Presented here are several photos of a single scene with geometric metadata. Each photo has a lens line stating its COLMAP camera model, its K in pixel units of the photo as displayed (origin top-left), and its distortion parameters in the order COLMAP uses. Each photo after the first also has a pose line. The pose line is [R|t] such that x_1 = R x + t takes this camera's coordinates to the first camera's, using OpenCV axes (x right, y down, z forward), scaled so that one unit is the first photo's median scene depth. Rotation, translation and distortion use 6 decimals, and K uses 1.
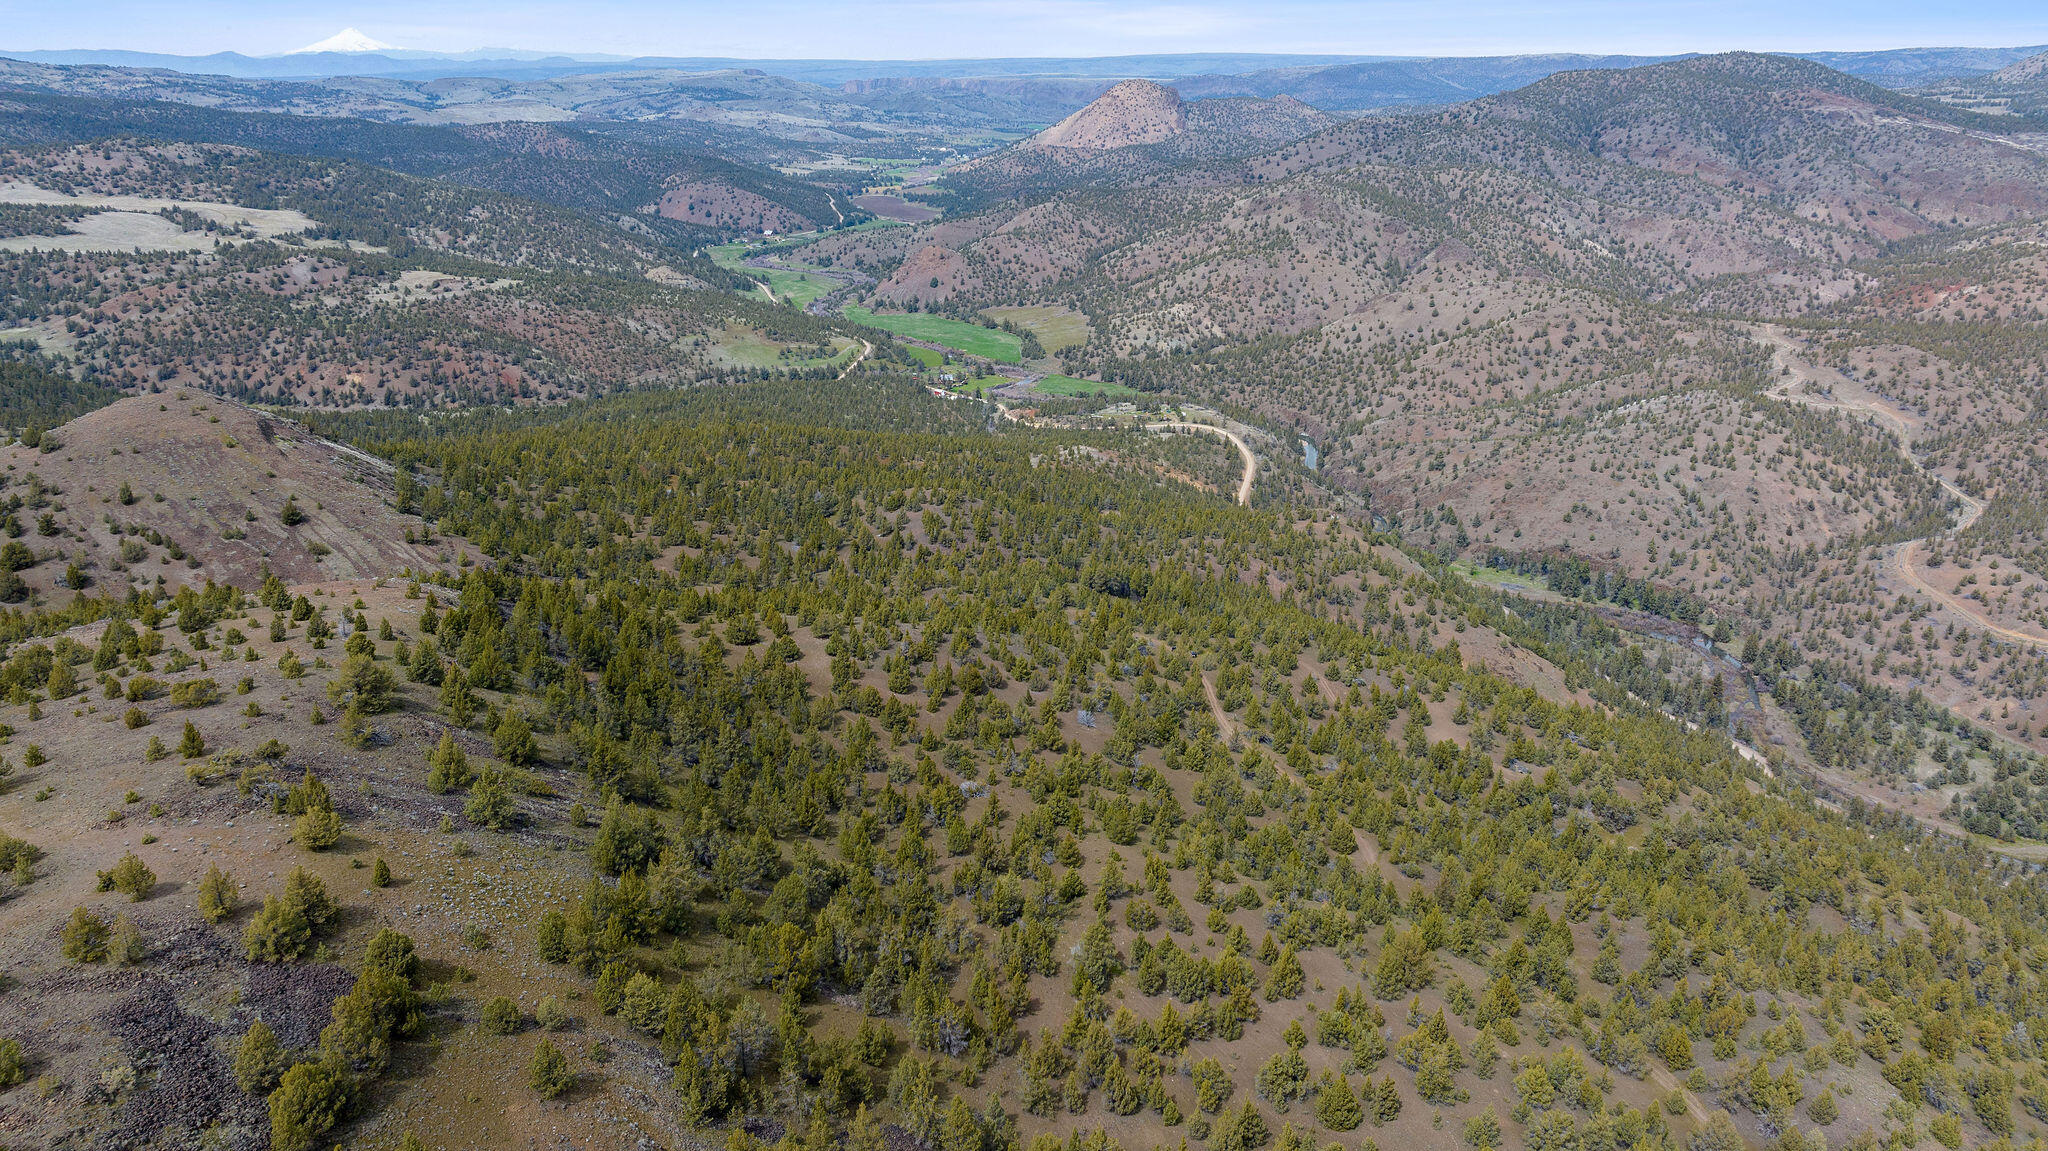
lens RADIAL K [[1451.5, 0, 1045.7], [0, 1451.5, 563.5], [0, 0, 1]] dist [-0.039836, 0.054529]
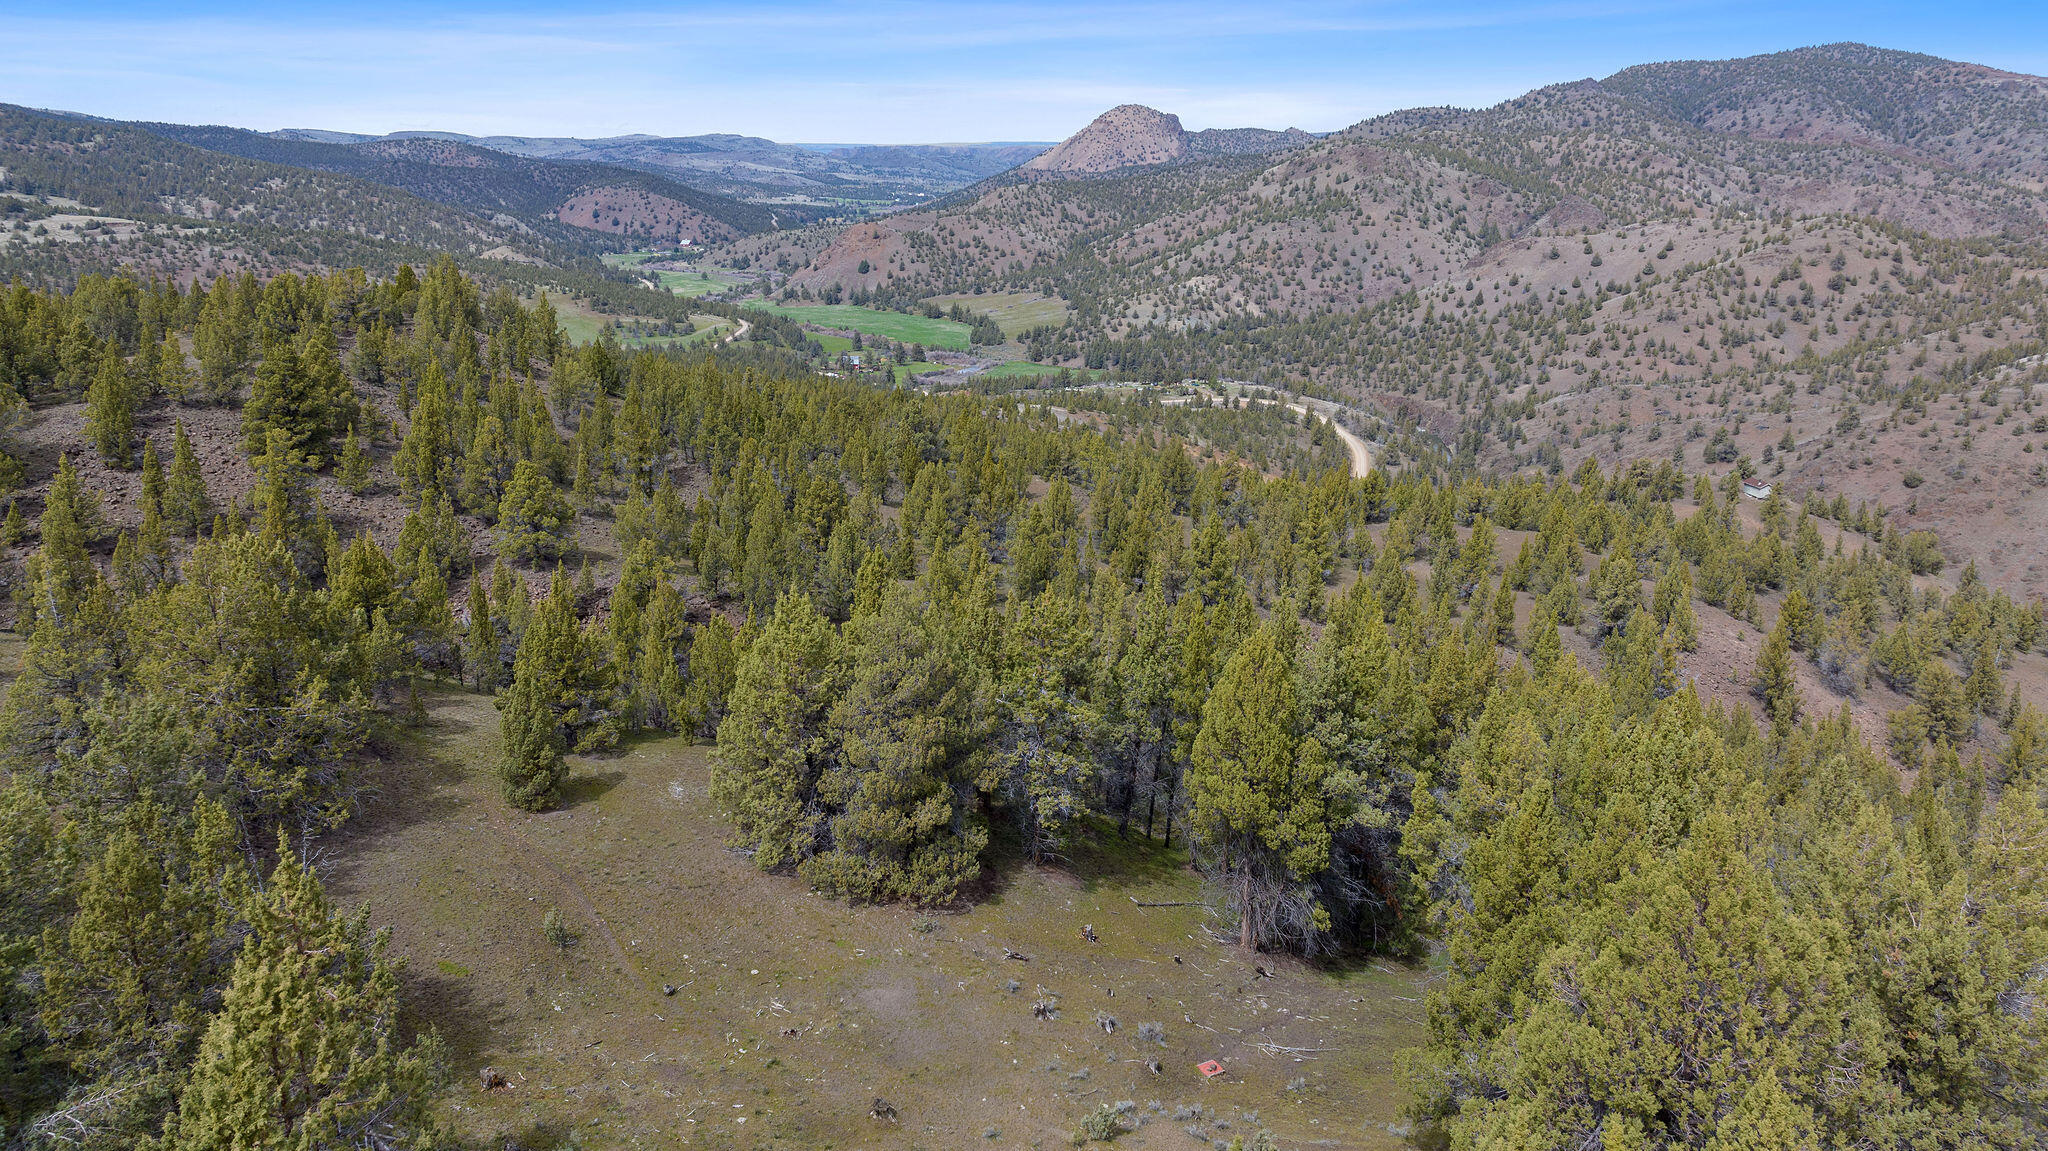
lens RADIAL K [[1451.5, 0, 1032.0], [0, 1451.5, 565.9], [0, 0, 1]] dist [-0.039836, 0.054529]
pose [[0.999980, 0.002135, -0.005889, 0.015821], [-0.002467, 0.998367, -0.057081, 0.001738], [0.005757, 0.057094, 0.998352, 0.298754]]
